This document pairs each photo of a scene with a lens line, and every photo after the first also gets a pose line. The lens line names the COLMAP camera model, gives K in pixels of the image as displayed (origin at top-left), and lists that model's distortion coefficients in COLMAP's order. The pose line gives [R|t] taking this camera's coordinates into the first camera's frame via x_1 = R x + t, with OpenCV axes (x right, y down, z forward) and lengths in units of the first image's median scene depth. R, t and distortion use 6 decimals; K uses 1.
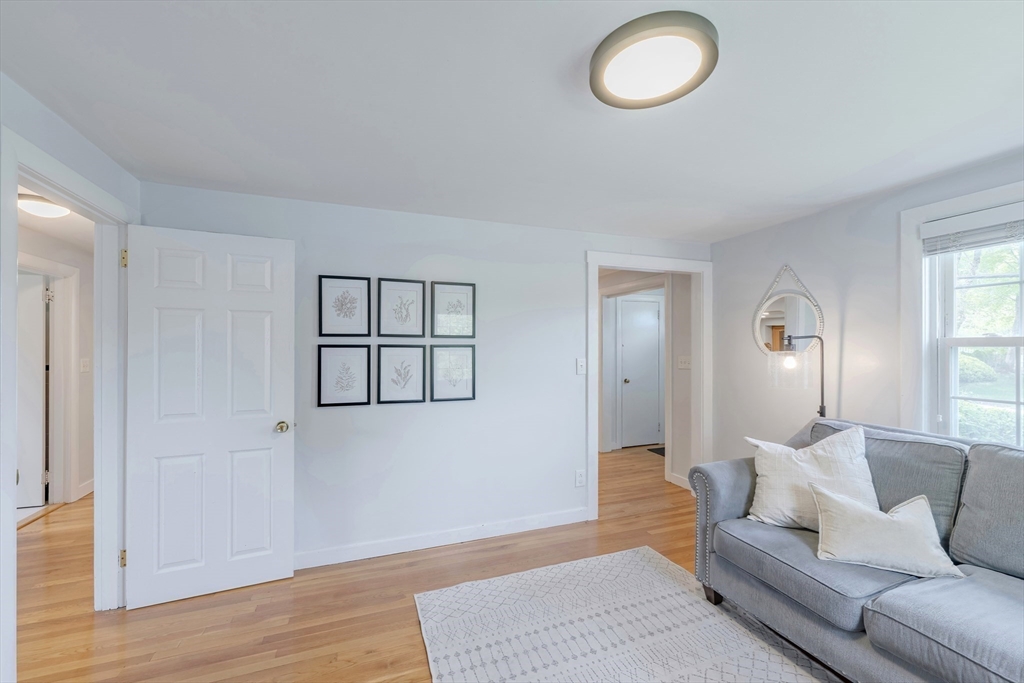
lens RADIAL K [[399.8, 0, 511.1], [0, 399.8, 353.2], [0, 0, 1]] dist [-0.000697, -0.000052]
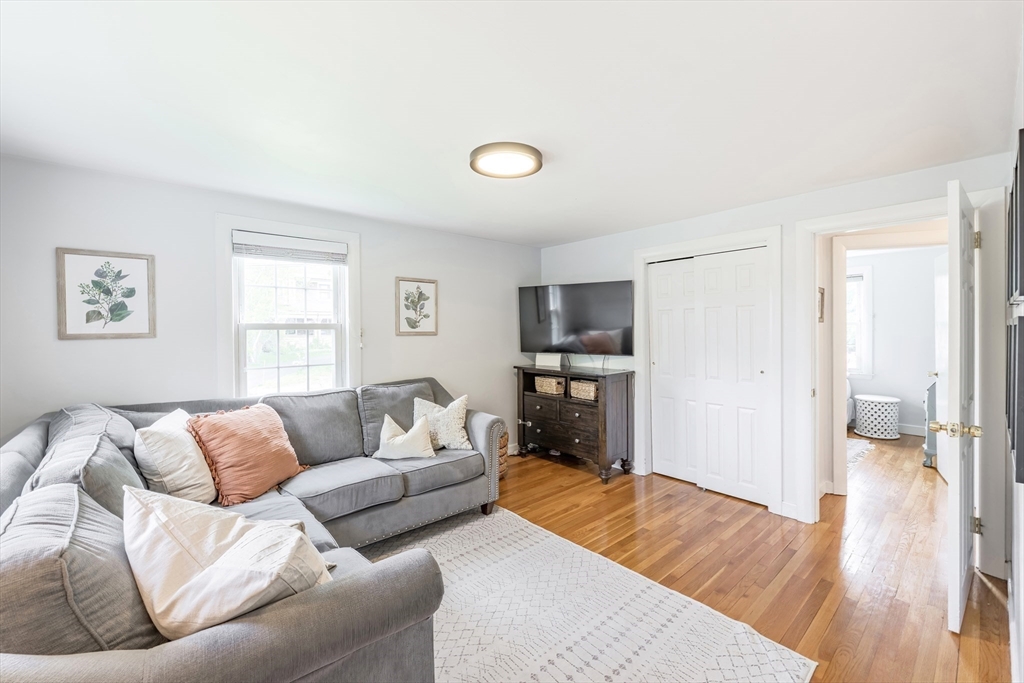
lens RADIAL K [[426.0, 0, 508.5], [0, 426.0, 326.0], [0, 0, 1]] dist [0.000341, 0.000024]
pose [[-0.940781, 0.000946, -0.339014, 0.540439], [0.003536, 0.999969, -0.007021, -0.011205], [0.338997, -0.007804, -0.940755, 1.509114]]
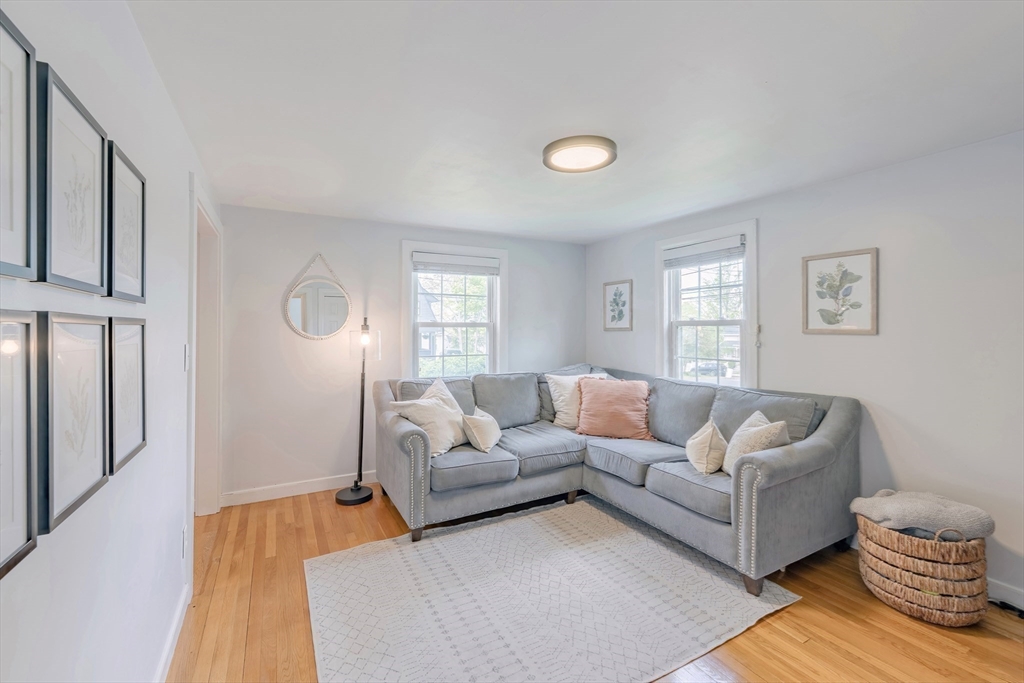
lens RADIAL K [[426.0, 0, 508.5], [0, 426.0, 326.0], [0, 0, 1]] dist [0.000341, 0.000024]
pose [[-0.122222, -0.001339, 0.992502, -0.760464], [0.008565, 0.999960, 0.002404, -0.020669], [-0.992466, 0.008795, -0.122206, 0.834002]]
